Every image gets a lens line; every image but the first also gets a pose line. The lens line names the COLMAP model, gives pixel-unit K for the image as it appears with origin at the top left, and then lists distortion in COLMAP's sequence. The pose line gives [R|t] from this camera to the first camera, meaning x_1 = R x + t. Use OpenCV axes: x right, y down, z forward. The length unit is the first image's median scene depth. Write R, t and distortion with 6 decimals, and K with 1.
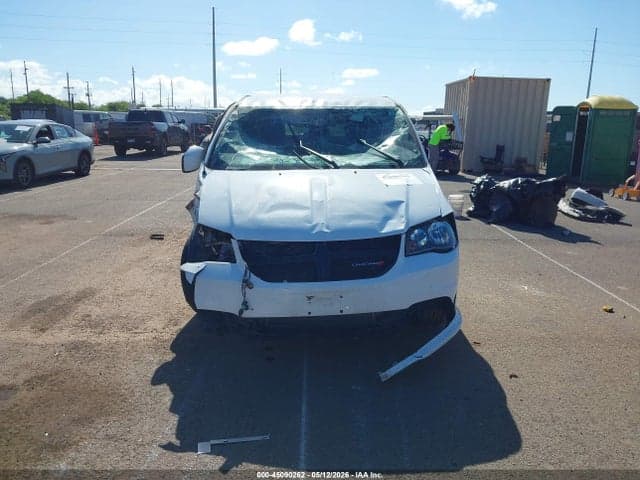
lens RADIAL K [[508.7, 0, 316.0], [0, 508.7, 239.4], [0, 0, 1]] dist [0.025880, -0.041579]
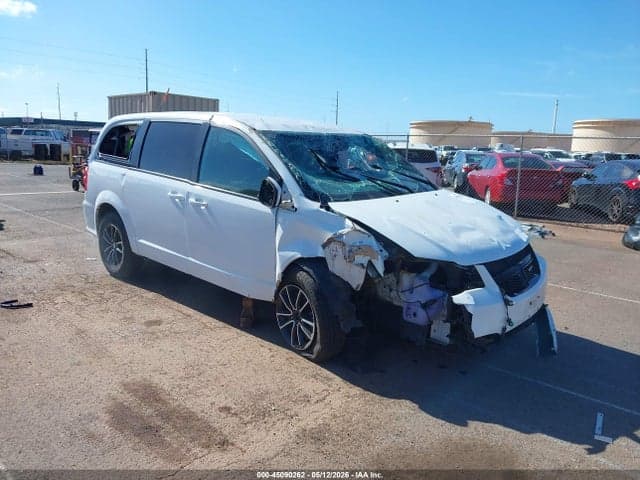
lens RADIAL K [[508.7, 0, 316.5], [0, 508.7, 240.3], [0, 0, 1]] dist [0.025880, -0.041579]
pose [[0.691244, -0.126048, 0.711543, -0.865084], [0.137334, 0.989638, 0.041896, -0.108454], [-0.709451, 0.068759, 0.701393, 0.367925]]
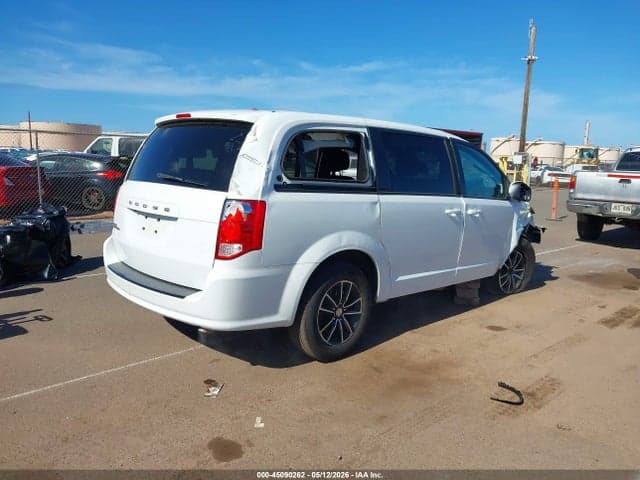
lens RADIAL K [[508.7, 0, 320.0], [0, 508.7, 240.1], [0, 0, 1]] dist [0.025880, -0.041579]
pose [[-0.691839, -0.146971, 0.706936, -0.869276], [0.122175, 0.941120, 0.315224, -0.542613], [-0.711640, 0.304454, -0.633147, 2.359997]]
